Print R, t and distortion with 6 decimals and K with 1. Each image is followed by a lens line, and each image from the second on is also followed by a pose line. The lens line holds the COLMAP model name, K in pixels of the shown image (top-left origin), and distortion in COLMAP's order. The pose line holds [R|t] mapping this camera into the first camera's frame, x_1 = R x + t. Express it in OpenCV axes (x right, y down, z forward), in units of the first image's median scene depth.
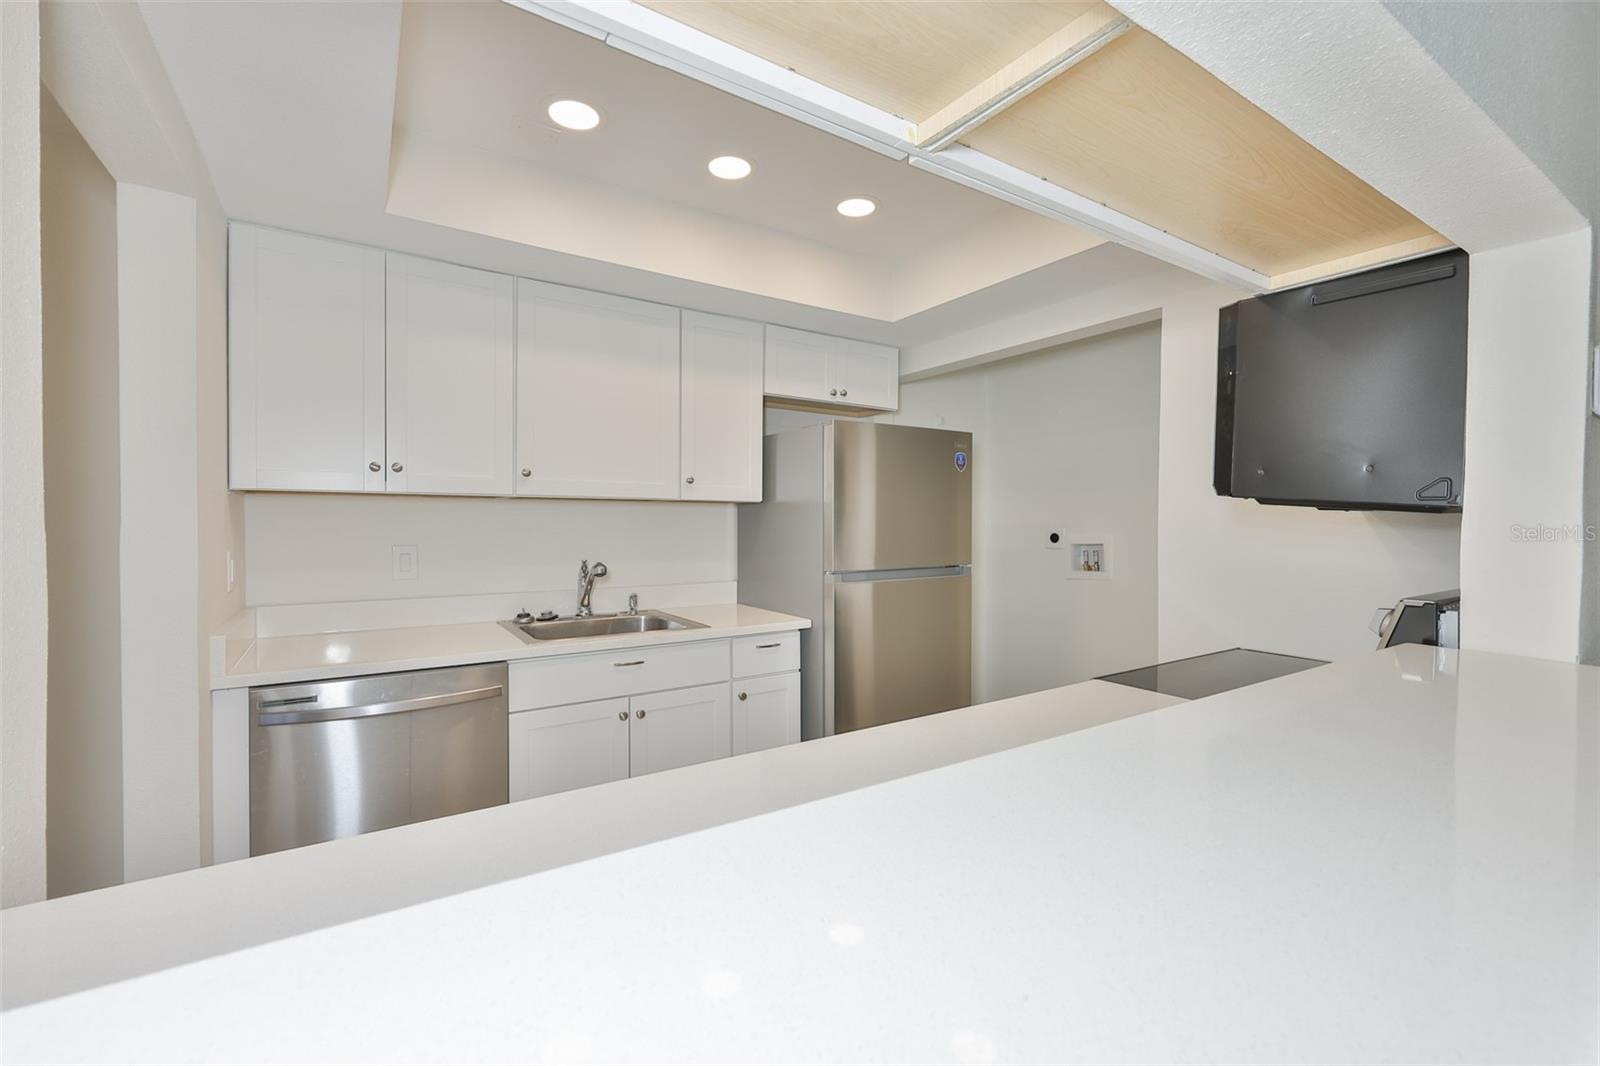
lens RADIAL K [[676.4, 0, 807.8], [0, 676.4, 523.7], [0, 0, 1]] dist [-0.000430, 0.000114]
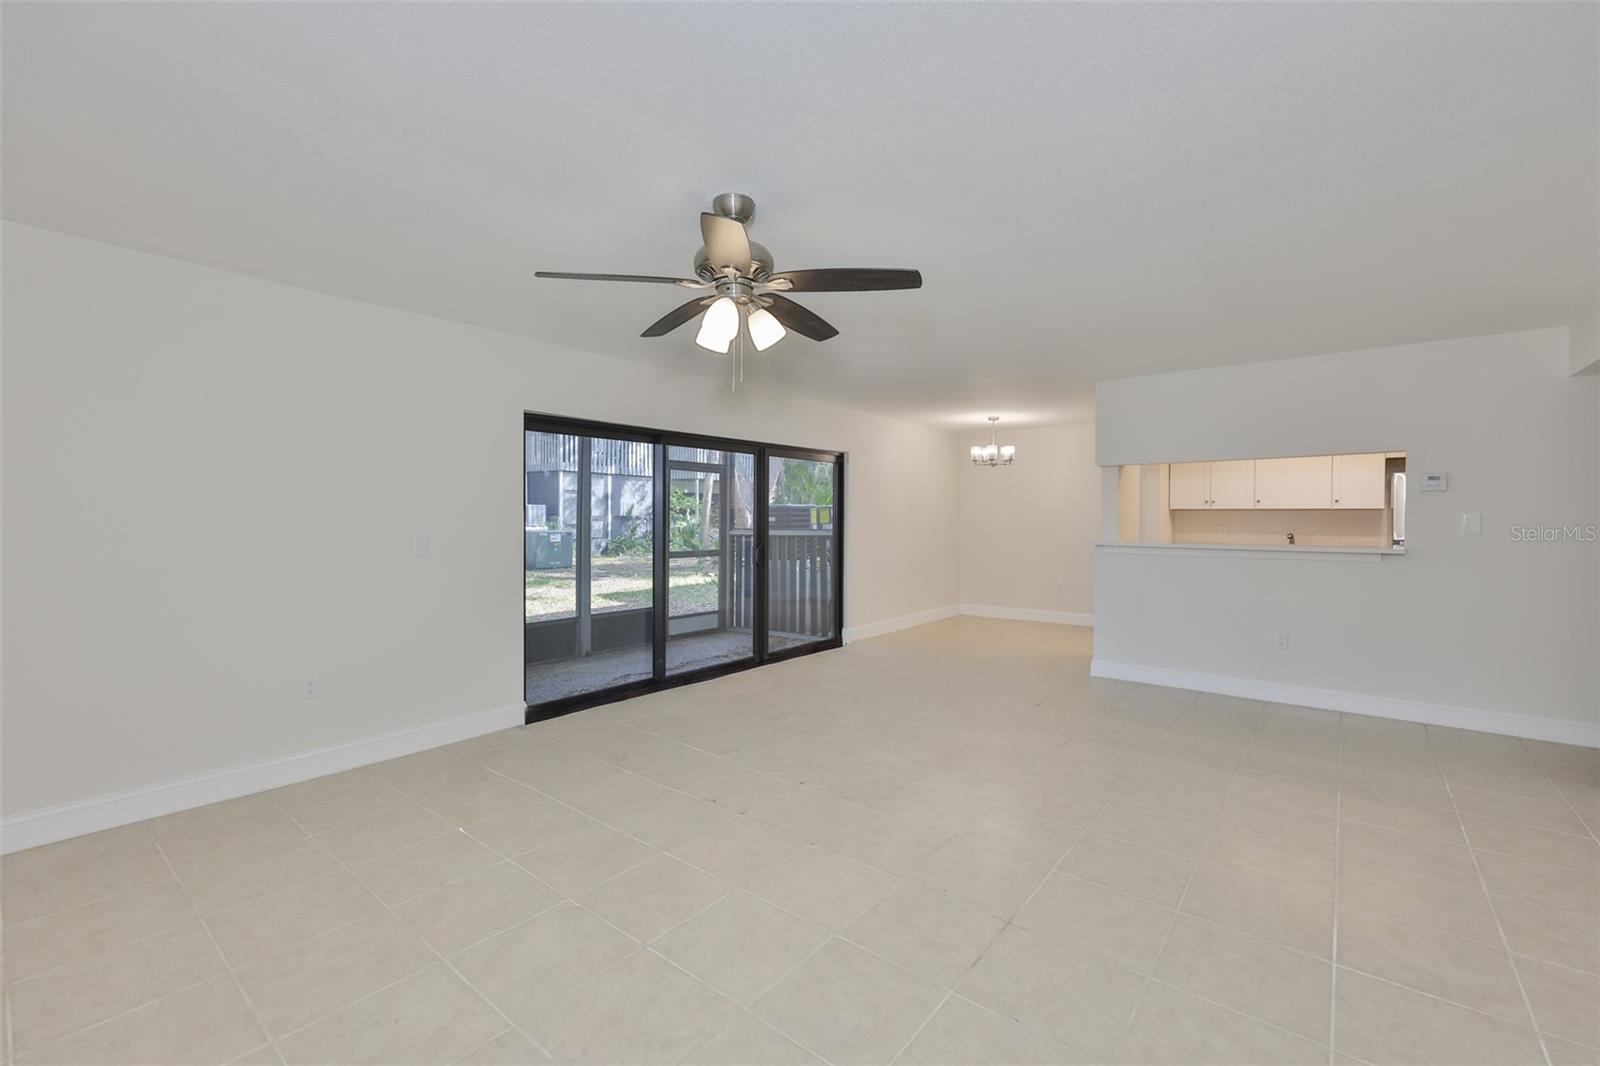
lens RADIAL K [[676.4, 0, 807.8], [0, 676.4, 523.7], [0, 0, 1]] dist [-0.000430, 0.000114]
pose [[0.296020, 0.011476, -0.955113, 1.416908], [-0.004521, 0.999933, 0.010613, -0.000744], [0.955171, 0.001176, 0.296052, -1.346381]]
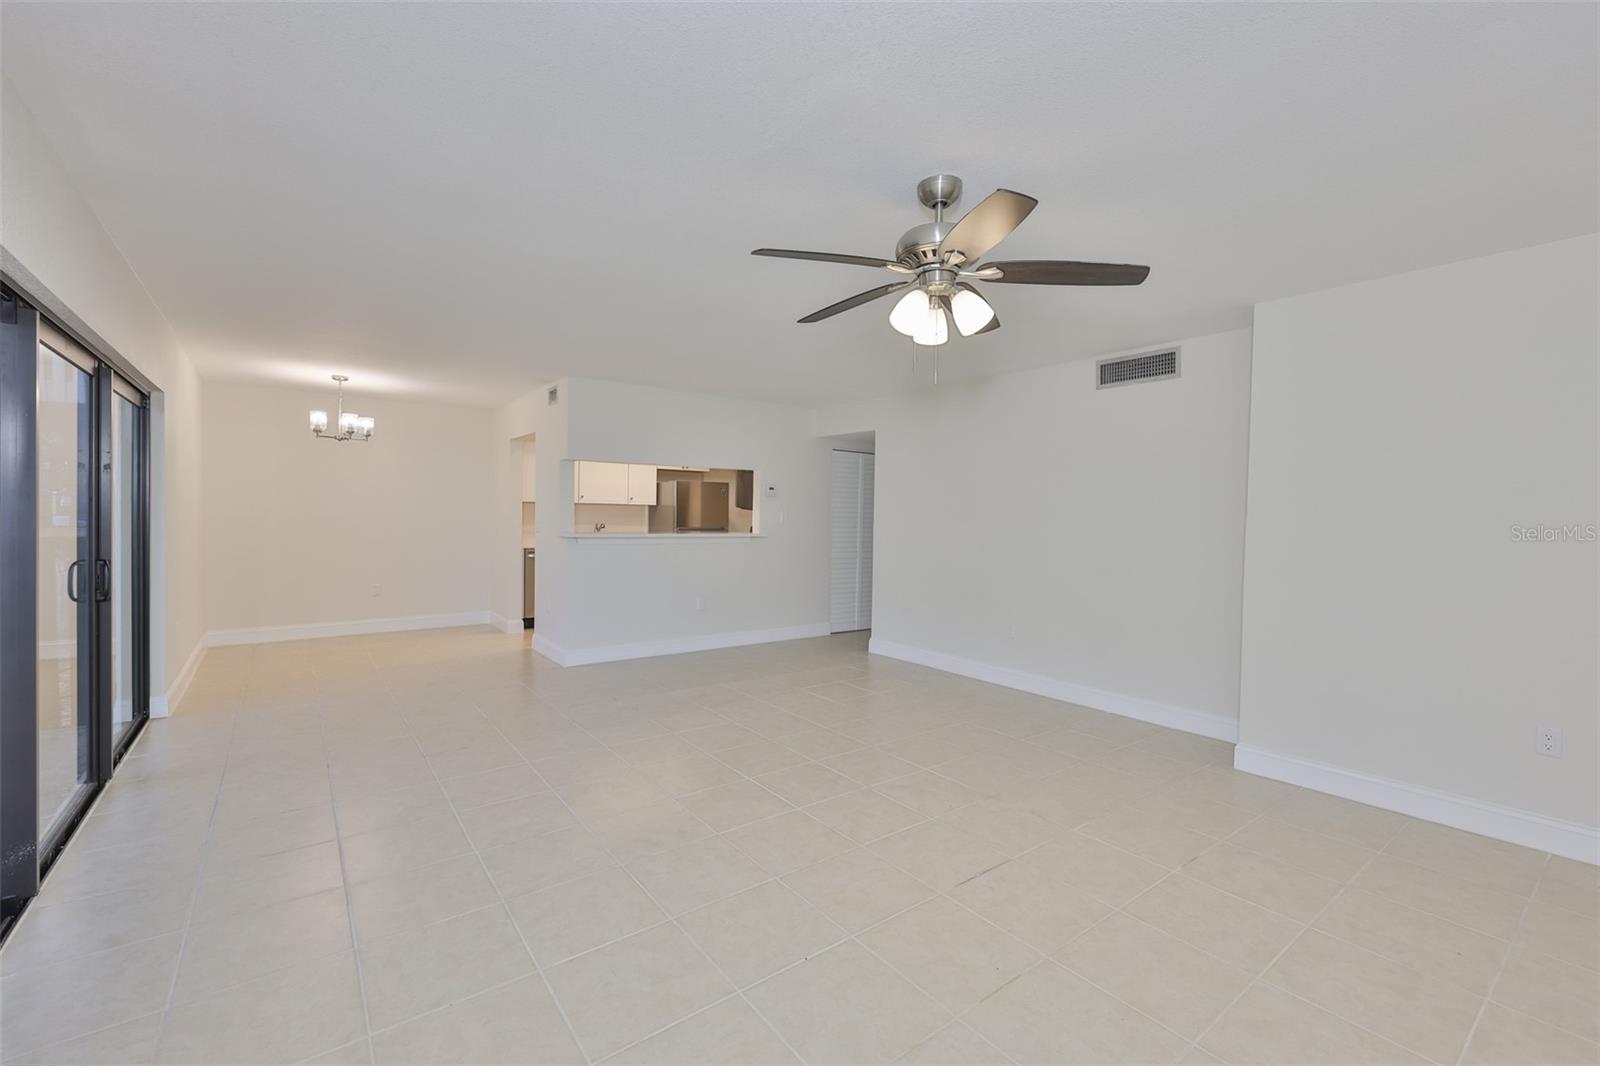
lens RADIAL K [[665.5, 0, 785.3], [0, 665.5, 524.1], [0, 0, 1]] dist [-0.000400, 0.000026]
pose [[0.999087, 0.015579, 0.039785, 0.377575], [-0.016076, 0.999796, 0.012200, 0.004527], [-0.039587, -0.012829, 0.999134, -1.908492]]
